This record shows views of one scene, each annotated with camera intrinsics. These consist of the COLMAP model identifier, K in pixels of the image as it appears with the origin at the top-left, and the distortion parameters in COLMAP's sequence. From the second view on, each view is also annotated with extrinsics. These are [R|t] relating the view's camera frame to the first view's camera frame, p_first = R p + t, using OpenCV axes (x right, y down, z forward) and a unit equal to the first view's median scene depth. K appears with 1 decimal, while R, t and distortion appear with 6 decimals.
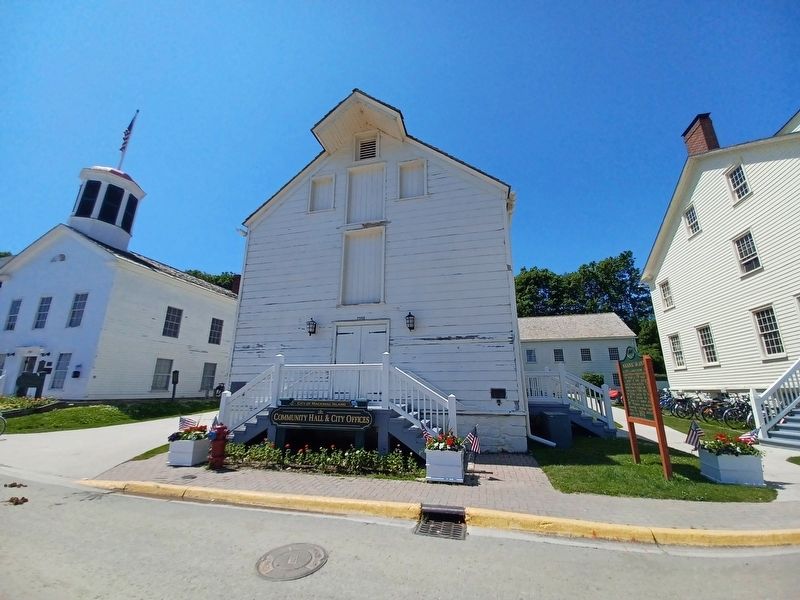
lens RADIAL K [[324.0, 0, 400.0], [0, 324.0, 300.0], [0, 0, 1]] dist [-0.000229, -0.009569]
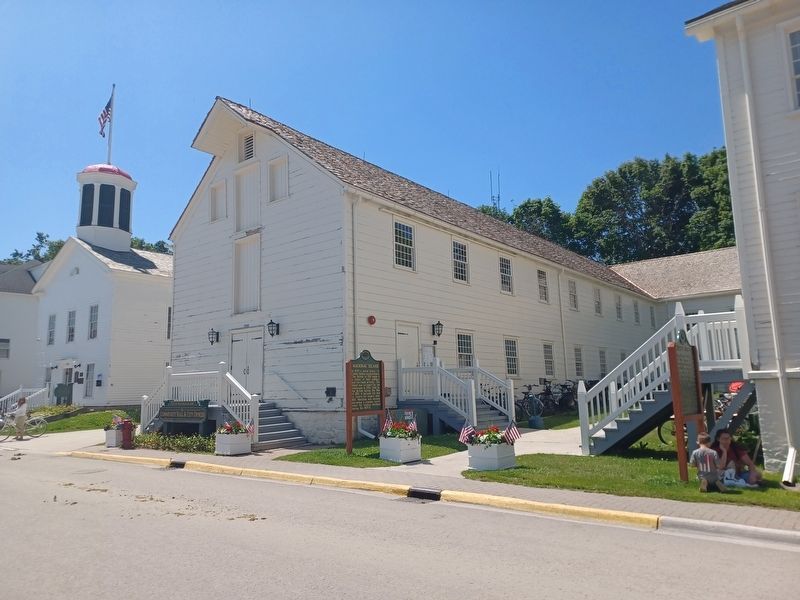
lens RADIAL K [[578.0, 0, 400.0], [0, 578.0, 300.0], [0, 0, 1]] dist [-0.001969, -0.003715]
pose [[0.913530, -0.087976, -0.397145, 1.021570], [0.136970, 0.985846, 0.096677, -0.132470], [0.383018, -0.142714, 0.912650, -0.492872]]
